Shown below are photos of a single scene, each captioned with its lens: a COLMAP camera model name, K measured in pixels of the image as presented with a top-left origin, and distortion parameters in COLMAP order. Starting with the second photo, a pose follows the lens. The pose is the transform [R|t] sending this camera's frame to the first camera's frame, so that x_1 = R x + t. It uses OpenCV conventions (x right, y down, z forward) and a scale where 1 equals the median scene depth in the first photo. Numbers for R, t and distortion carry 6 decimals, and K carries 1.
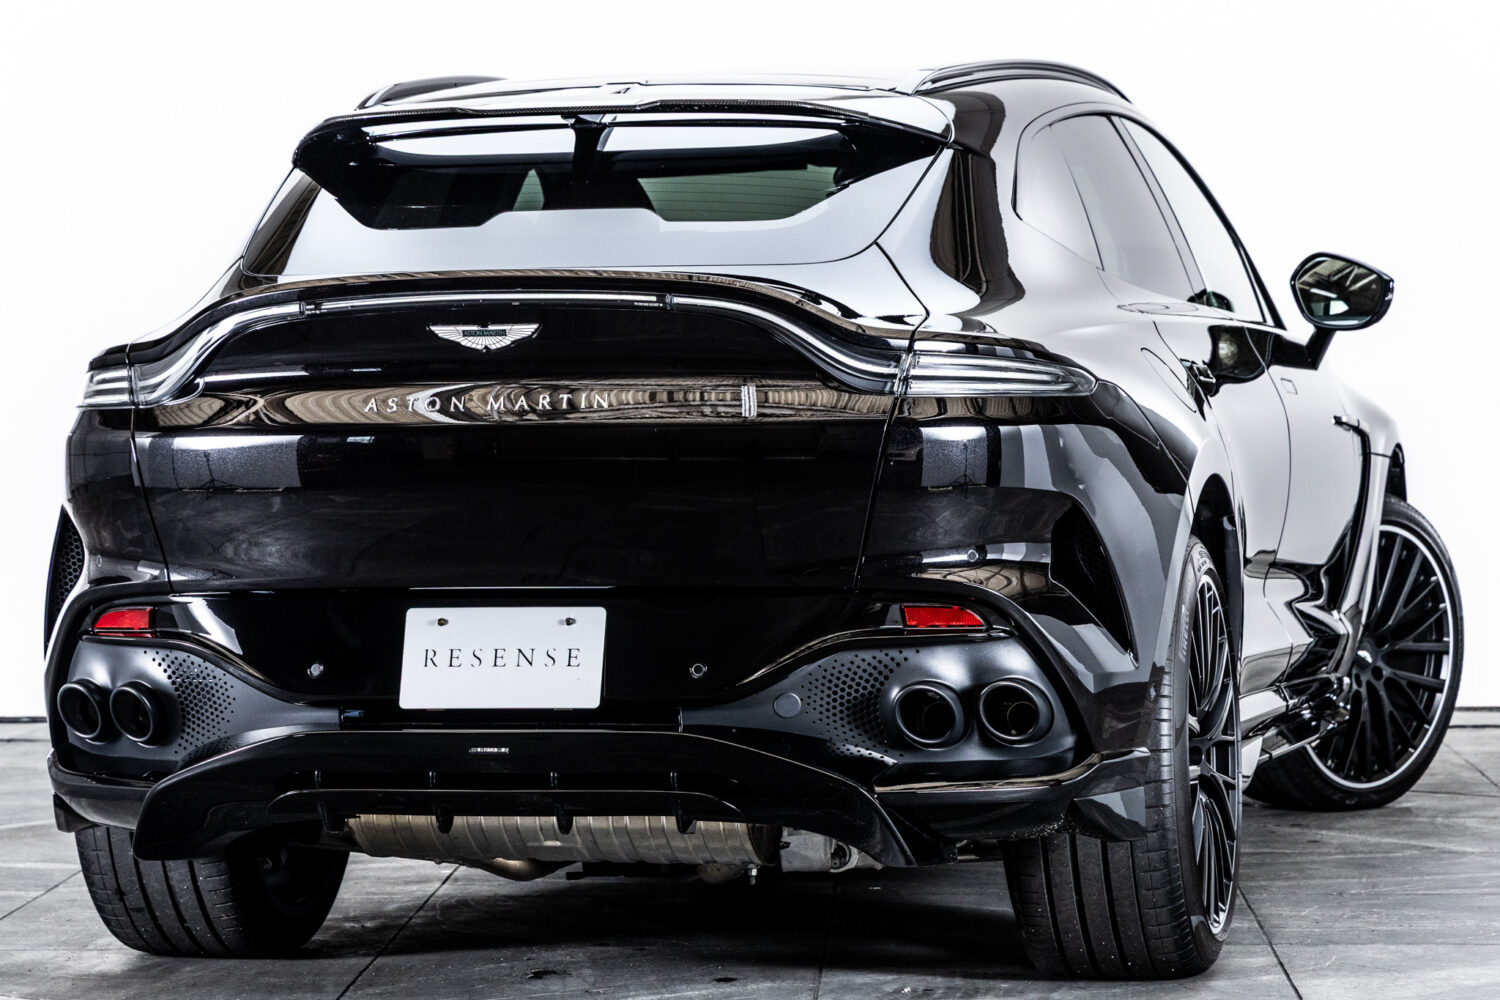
lens RADIAL K [[4268.8, 0, 750.0], [0, 4268.8, 500.0], [0, 0, 1]] dist [0.120445, 0.020922]
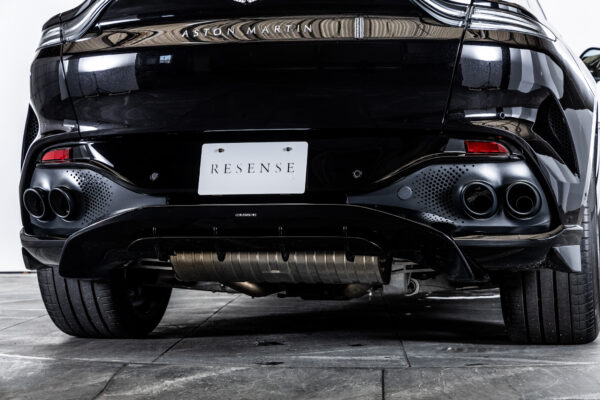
lens RADIAL K [[1256.6, 0, 300.0], [0, 1256.6, 200.0], [0, 0, 1]] dist [-0.010951, 0.201996]
pose [[0.999911, 0.009960, 0.008911, -0.040647], [-0.009599, 0.999164, -0.039738, 0.070819], [-0.009299, 0.039649, 0.999170, 0.431267]]
